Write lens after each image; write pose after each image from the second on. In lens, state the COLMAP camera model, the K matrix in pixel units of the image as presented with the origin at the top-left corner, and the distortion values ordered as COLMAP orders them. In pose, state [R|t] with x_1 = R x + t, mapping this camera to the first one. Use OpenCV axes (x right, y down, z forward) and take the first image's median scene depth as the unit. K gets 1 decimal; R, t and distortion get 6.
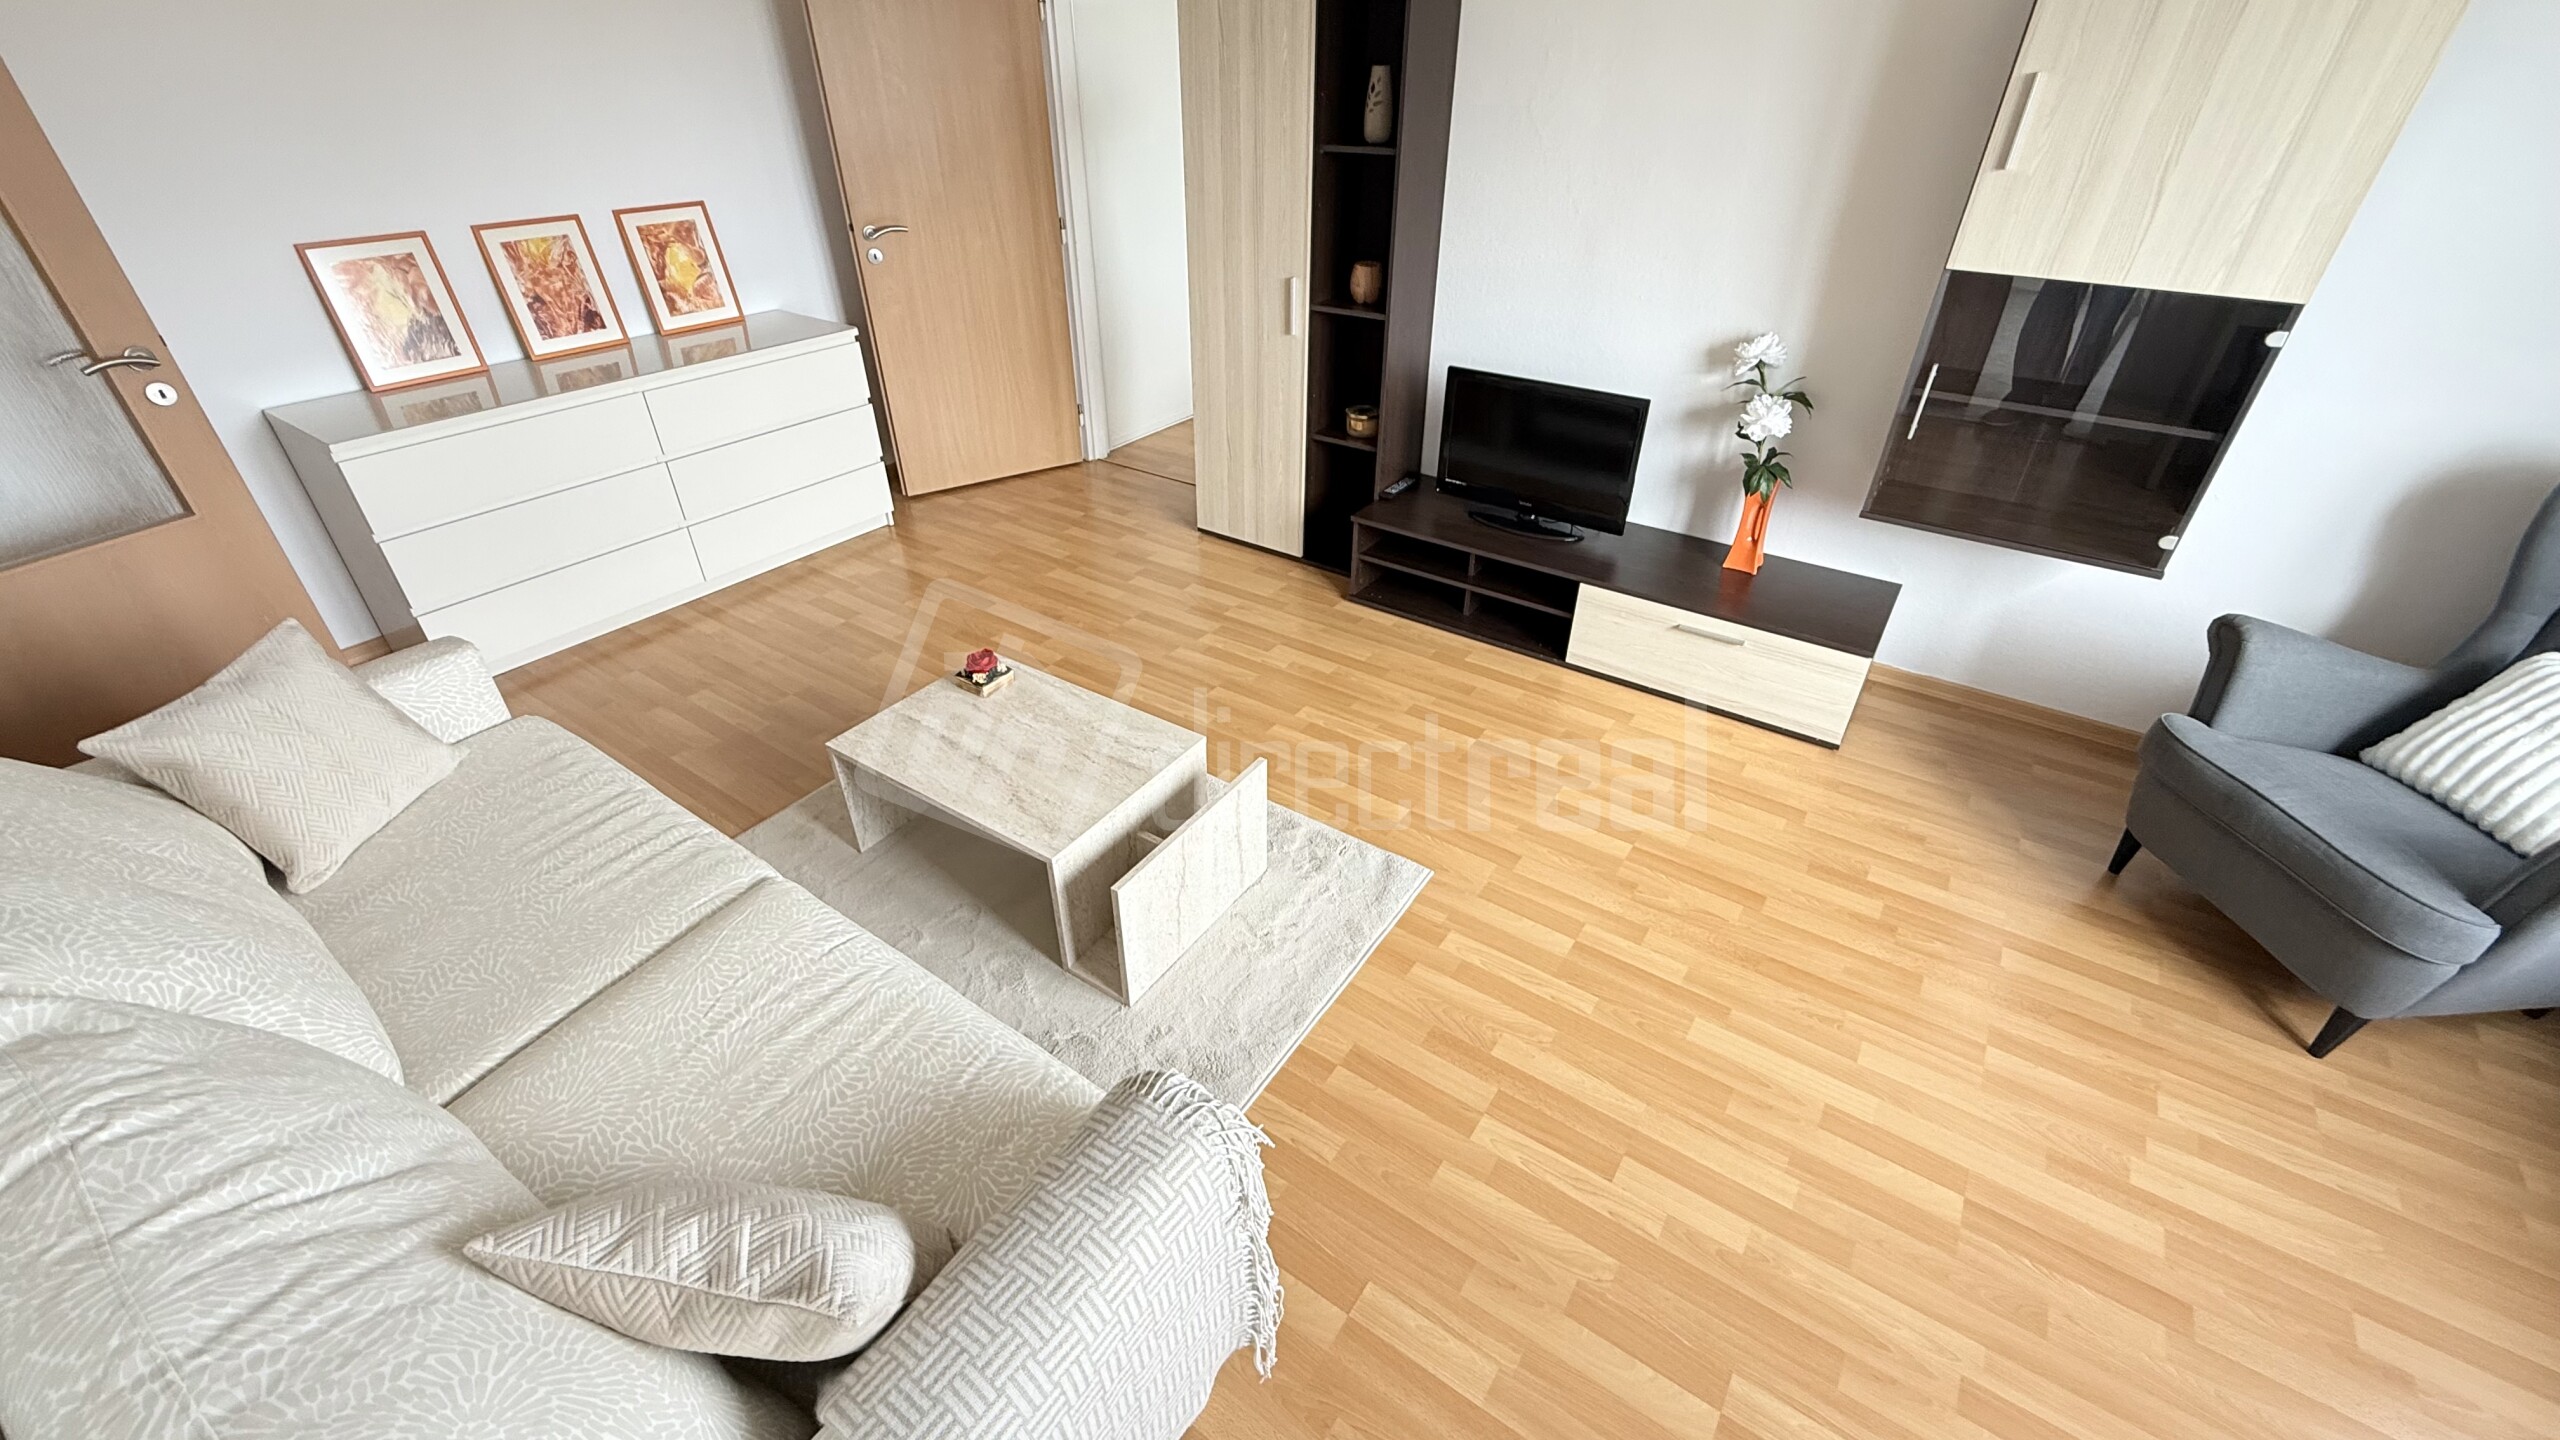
lens RADIAL K [[1018.5, 0, 1274.6], [0, 1018.5, 714.8], [0, 0, 1]] dist [0.001310, -0.000266]
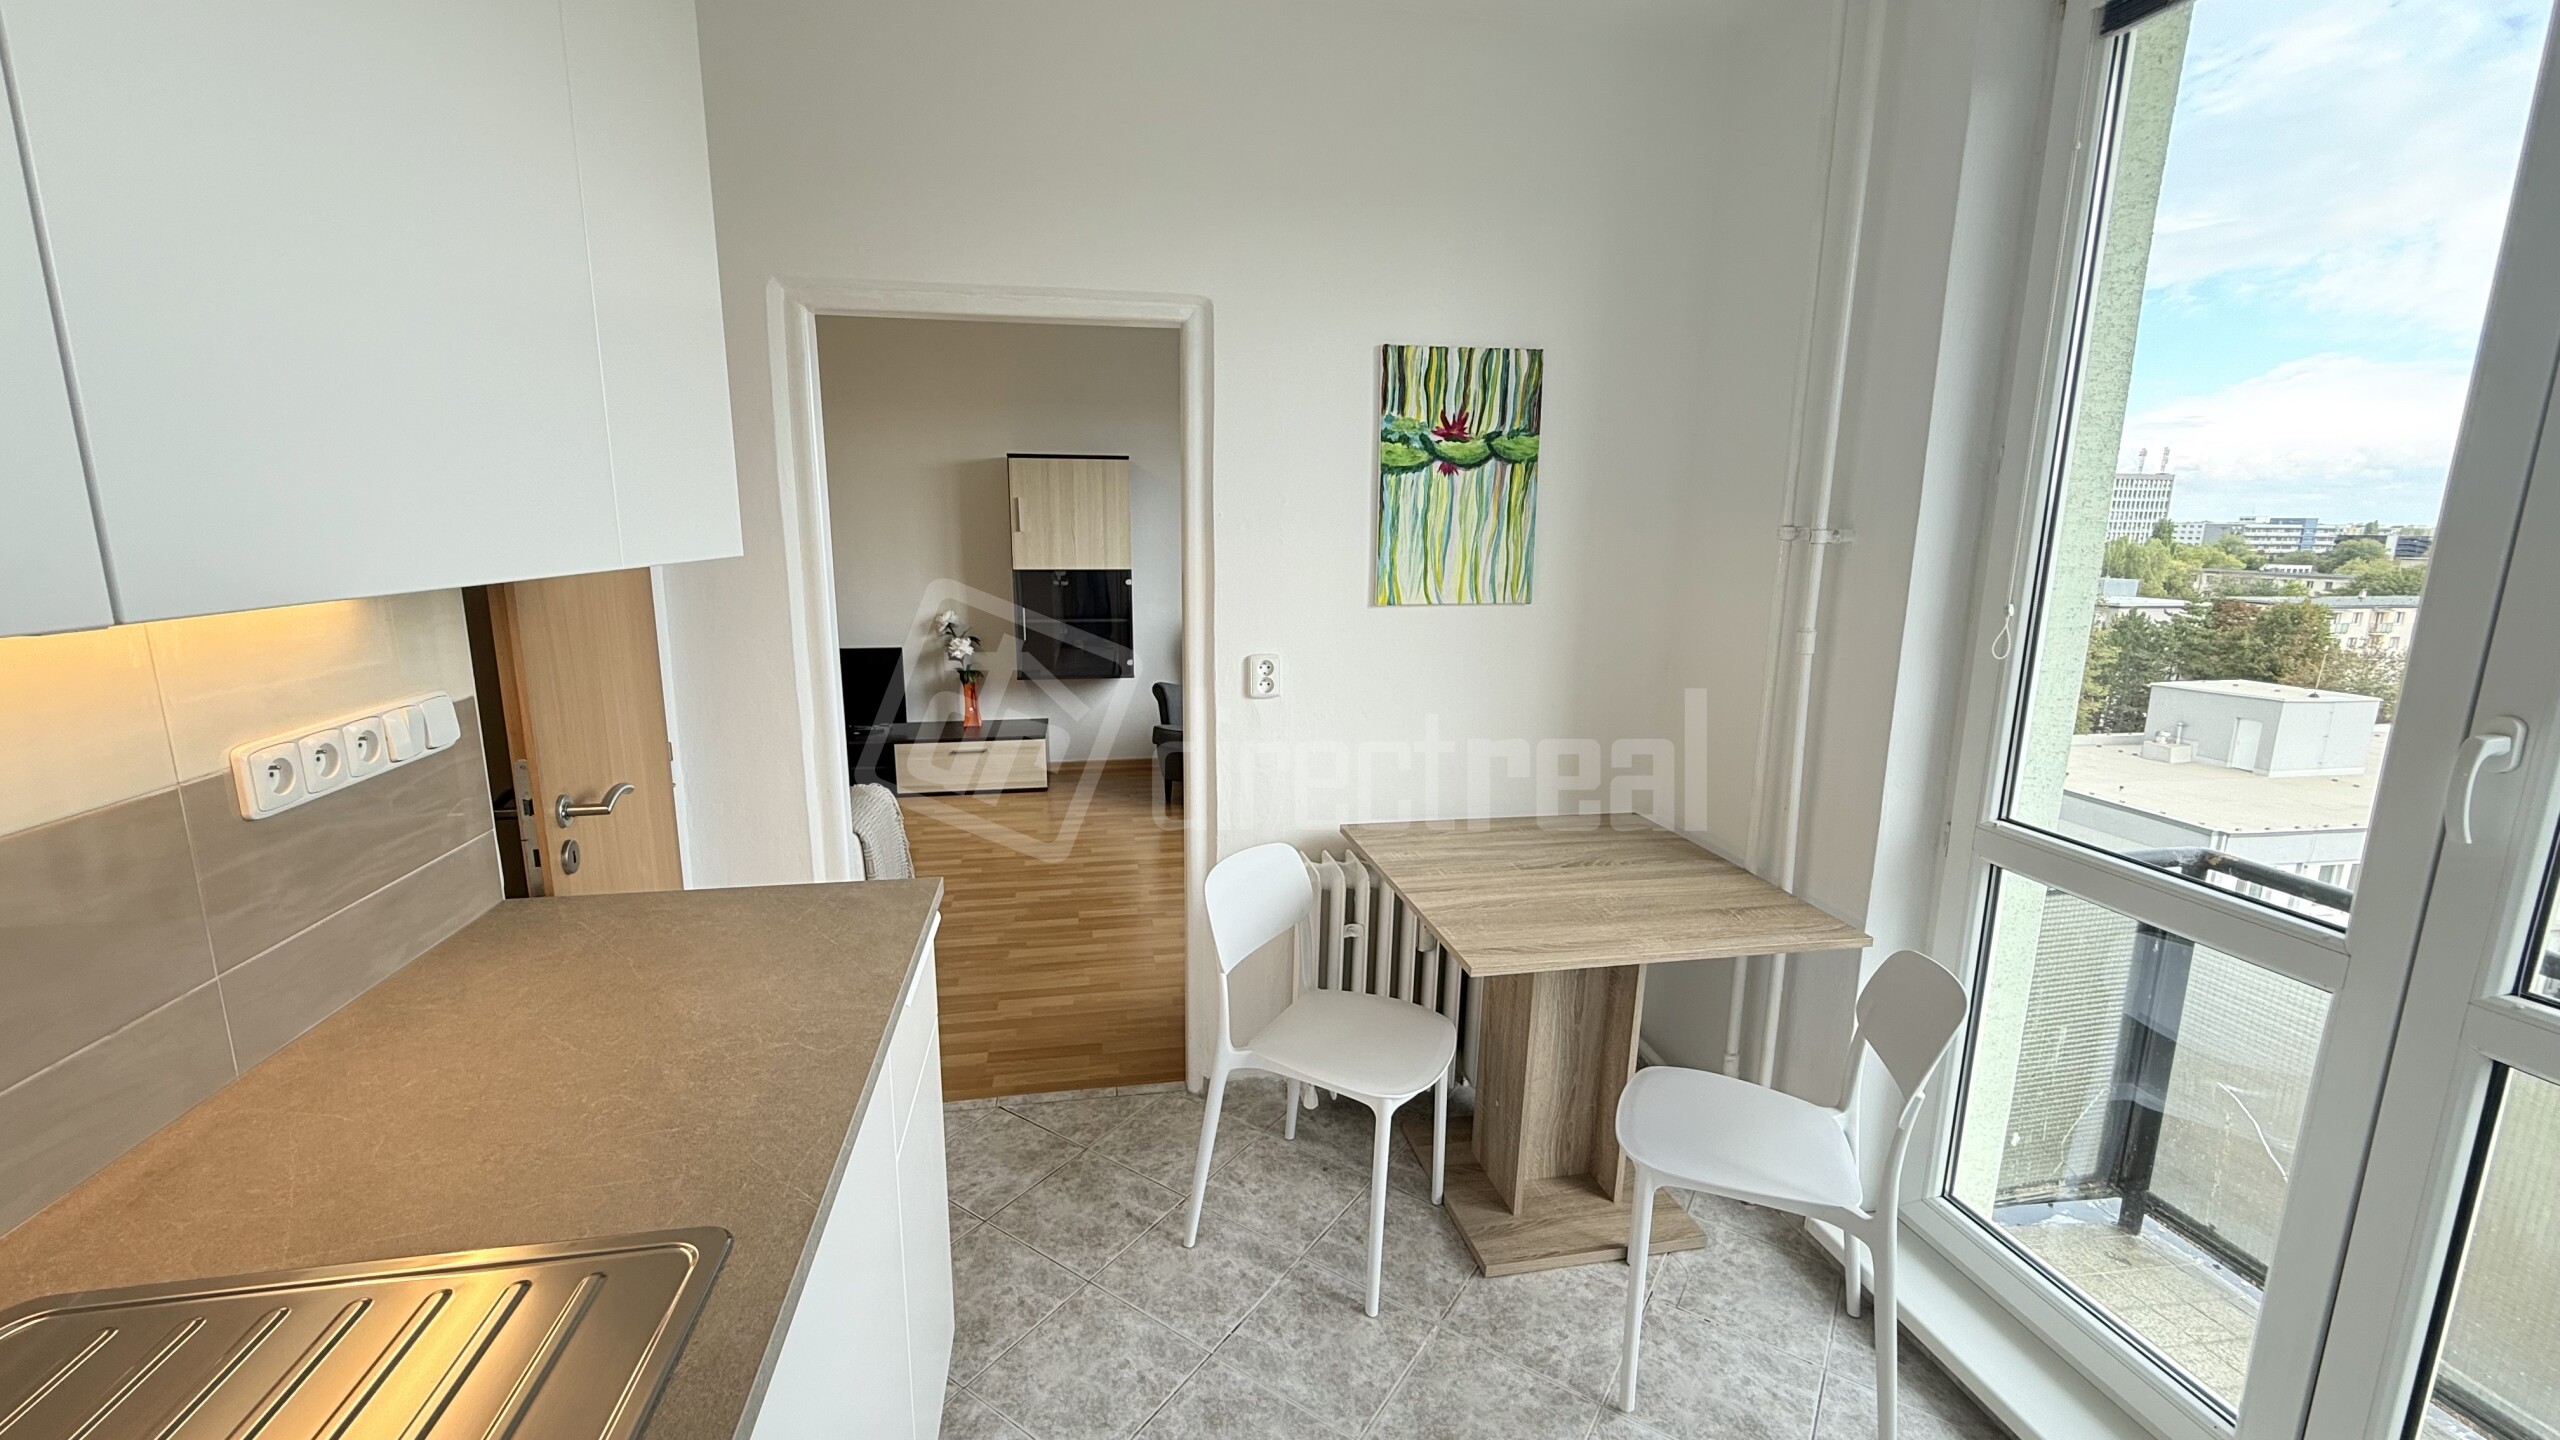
lens RADIAL K [[1018.5, 0, 1264.4], [0, 1018.5, 717.4], [0, 0, 1]] dist [0.001310, -0.000266]
pose [[0.708928, -0.135339, 0.692173, -0.486741], [0.387547, 0.894723, -0.221985, 0.493844], [-0.589260, 0.425621, 0.686745, -0.653160]]
